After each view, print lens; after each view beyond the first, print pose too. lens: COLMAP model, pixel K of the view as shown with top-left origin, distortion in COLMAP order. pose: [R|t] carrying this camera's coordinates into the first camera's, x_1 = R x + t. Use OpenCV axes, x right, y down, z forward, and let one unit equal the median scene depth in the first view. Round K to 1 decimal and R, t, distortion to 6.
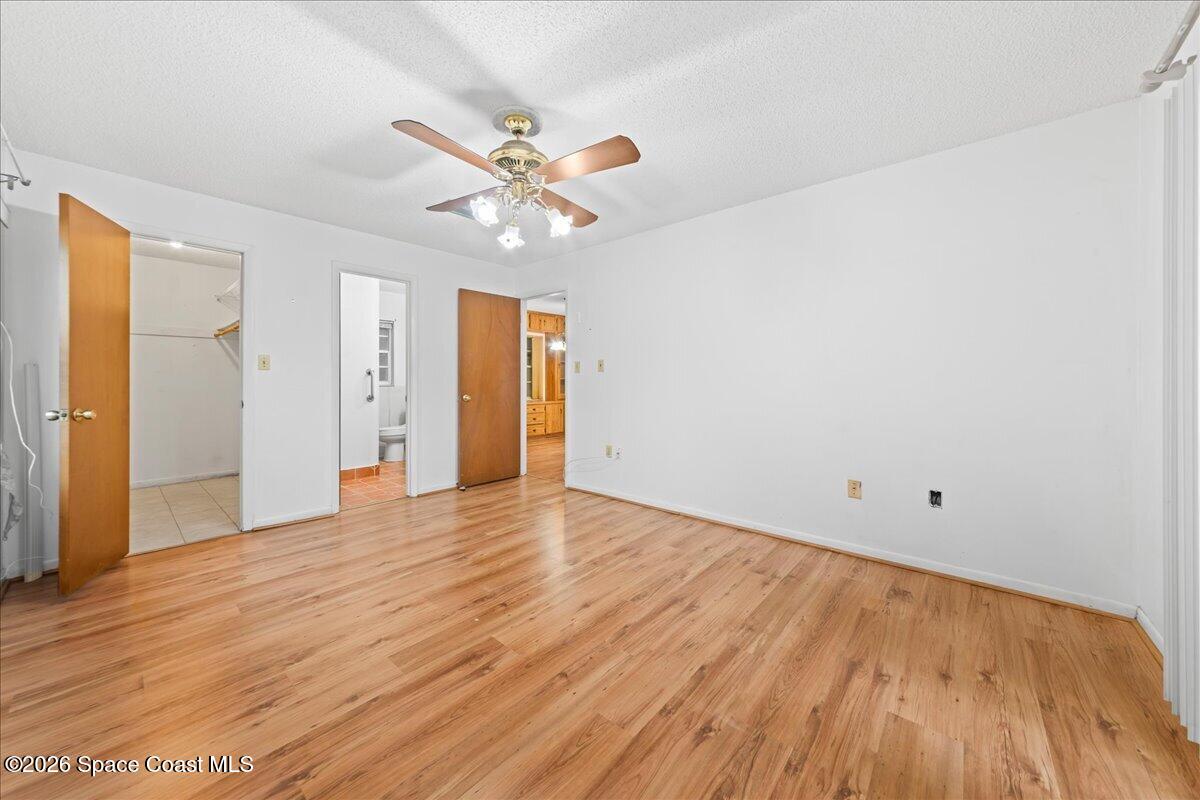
lens RADIAL K [[424.4, 0, 599.1], [0, 424.4, 395.2], [0, 0, 1]] dist [0.000418, 0.000302]
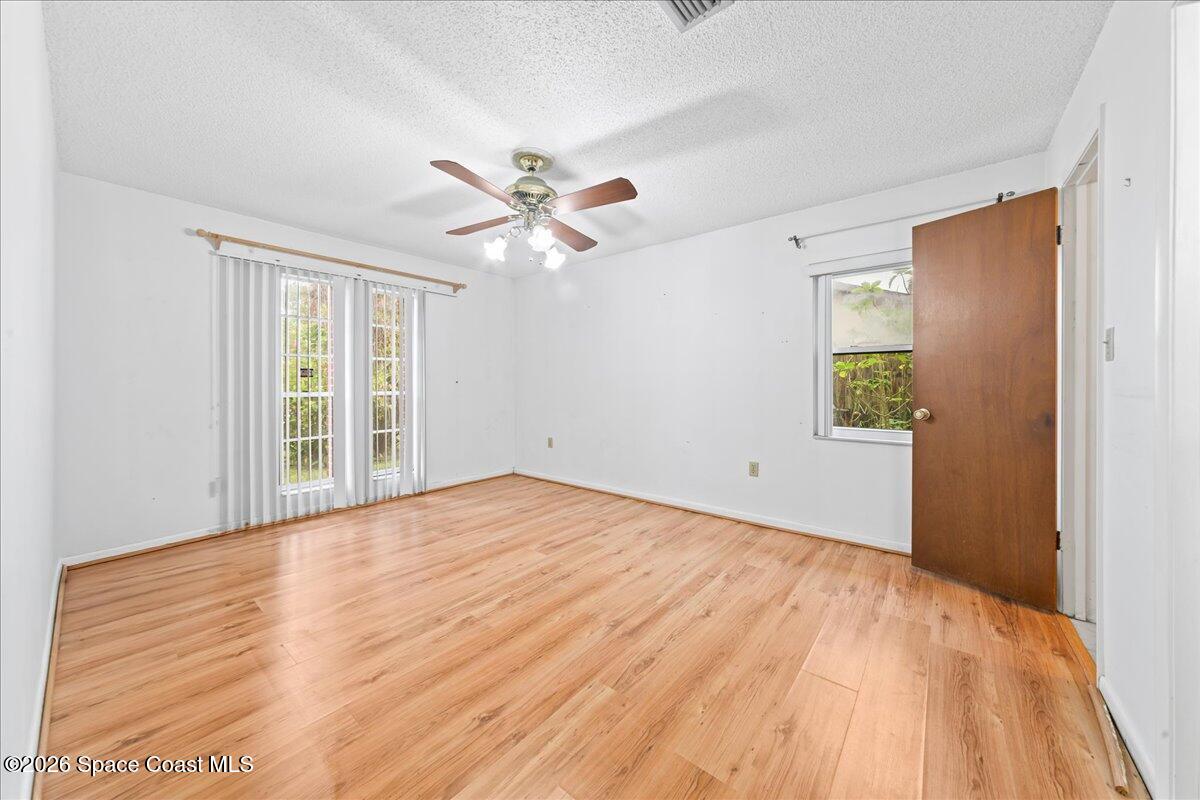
lens RADIAL K [[424.4, 0, 599.1], [0, 424.4, 395.2], [0, 0, 1]] dist [0.000418, 0.000302]
pose [[-0.999564, 0.002473, -0.029410, -0.352150], [0.000639, 0.998062, 0.062227, -0.079884], [0.029507, 0.062181, -0.997629, 2.202280]]
